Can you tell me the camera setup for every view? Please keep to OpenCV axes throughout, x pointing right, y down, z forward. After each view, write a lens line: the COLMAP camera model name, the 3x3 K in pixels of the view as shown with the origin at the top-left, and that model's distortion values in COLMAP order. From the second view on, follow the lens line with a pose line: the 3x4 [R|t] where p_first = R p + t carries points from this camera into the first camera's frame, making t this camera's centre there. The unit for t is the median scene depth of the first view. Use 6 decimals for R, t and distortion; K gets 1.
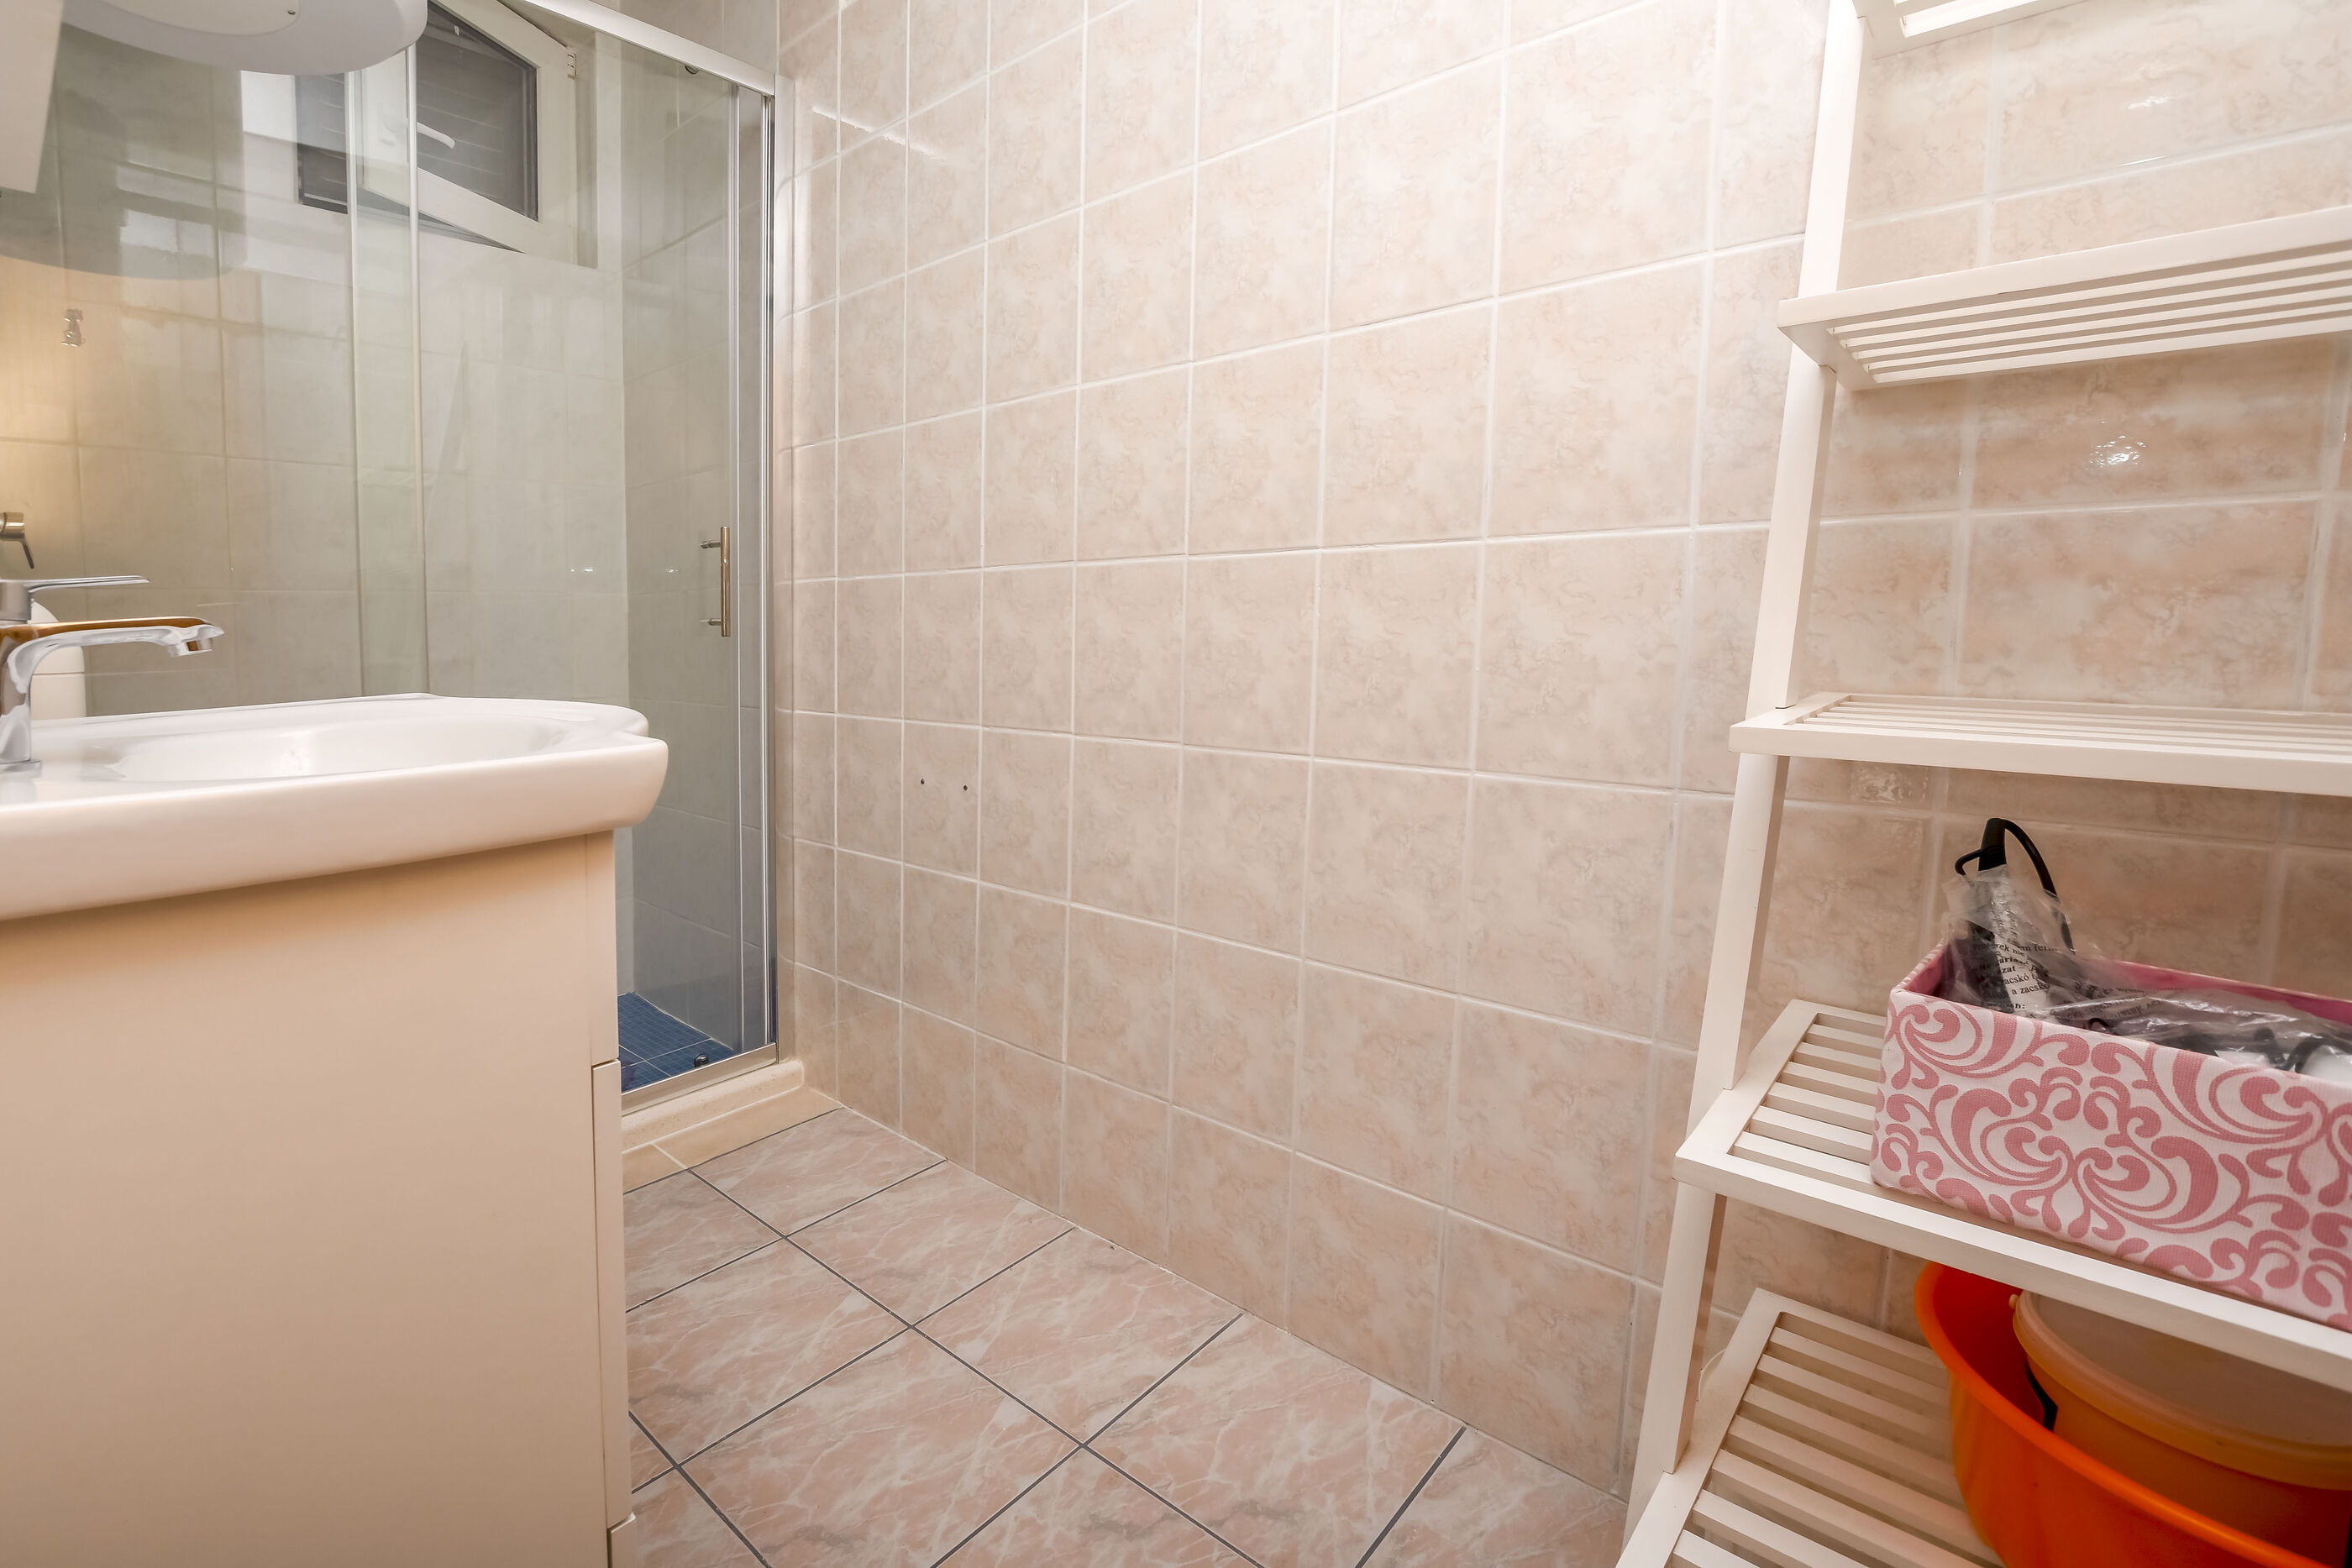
lens RADIAL K [[1060.9, 0, 1152.2], [0, 1060.9, 717.8], [0, 0, 1]] dist [-0.025091, 0.000175]
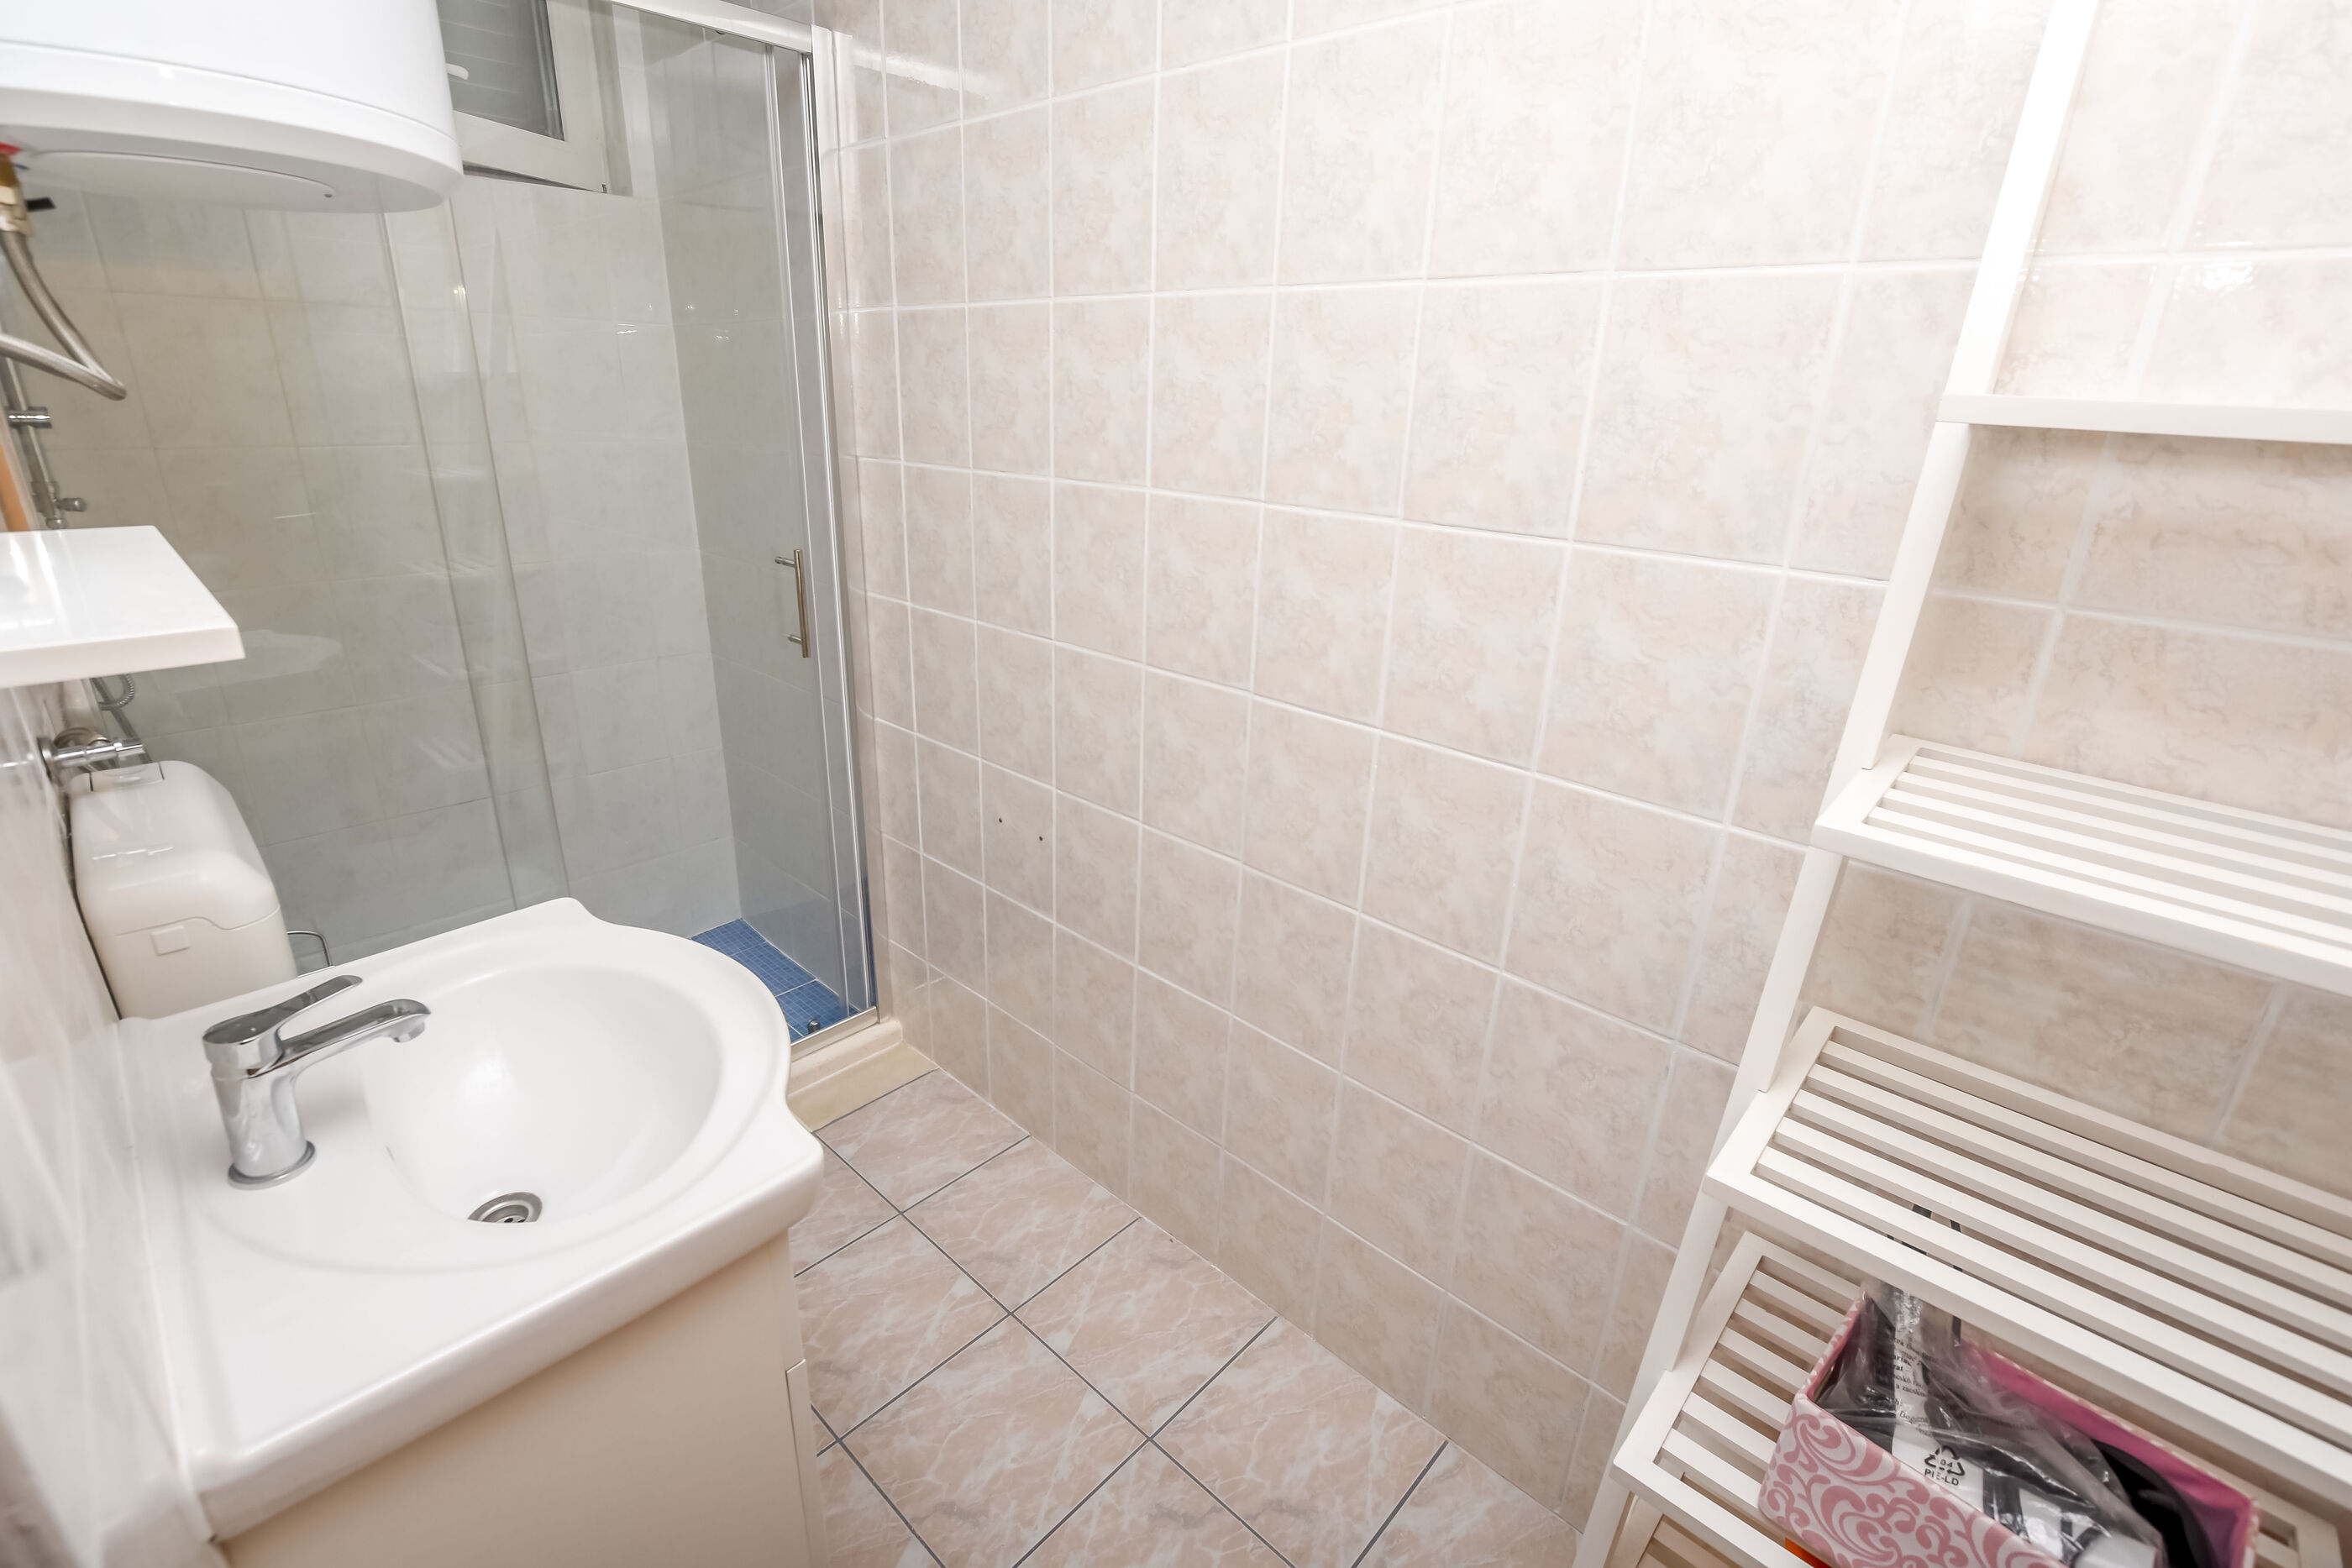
lens RADIAL K [[1036.0, 0, 1176.0], [0, 1036.0, 784.0], [0, 0, 1]] dist [-0.024943, 0.000759]
pose [[0.999466, 0.020436, -0.025512, -0.016305], [-0.013270, 0.966935, 0.254677, -0.373145], [0.029873, -0.254203, 0.966690, -0.016077]]
